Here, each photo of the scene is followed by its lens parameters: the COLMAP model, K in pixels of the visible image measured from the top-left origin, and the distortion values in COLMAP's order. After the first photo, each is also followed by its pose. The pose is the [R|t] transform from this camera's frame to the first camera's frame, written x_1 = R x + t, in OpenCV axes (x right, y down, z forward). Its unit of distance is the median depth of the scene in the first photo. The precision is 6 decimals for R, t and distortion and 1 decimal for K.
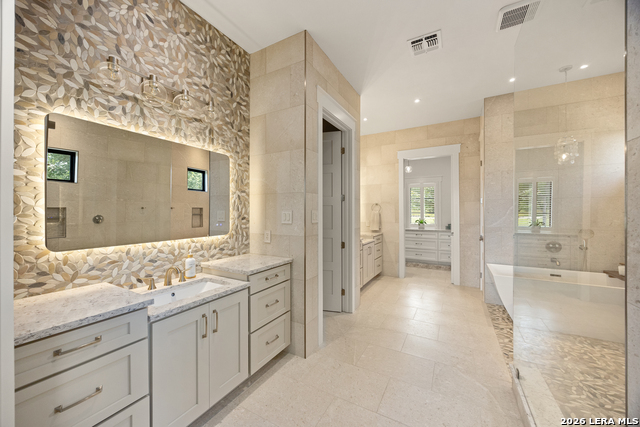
lens RADIAL K [[252.8, 0, 314.4], [0, 252.8, 212.1], [0, 0, 1]] dist [0.006562, -0.000300]
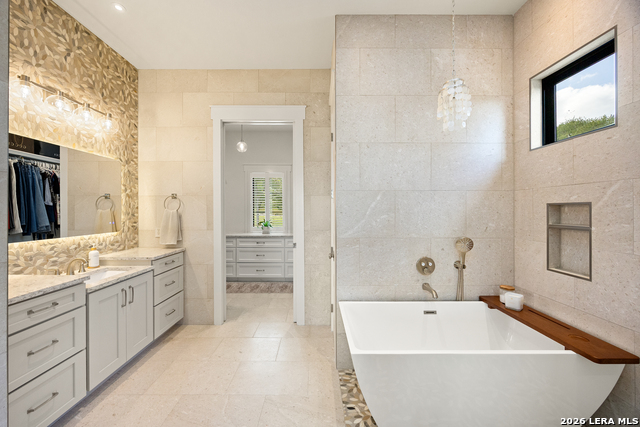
lens RADIAL K [[252.8, 0, 320.5], [0, 252.8, 211.1], [0, 0, 1]] dist [0.006562, -0.000300]
pose [[0.864856, 0.001473, 0.502019, 0.285998], [0.000320, 0.999994, -0.003485, 0.001663], [-0.502021, 0.003174, 0.864850, 0.422867]]
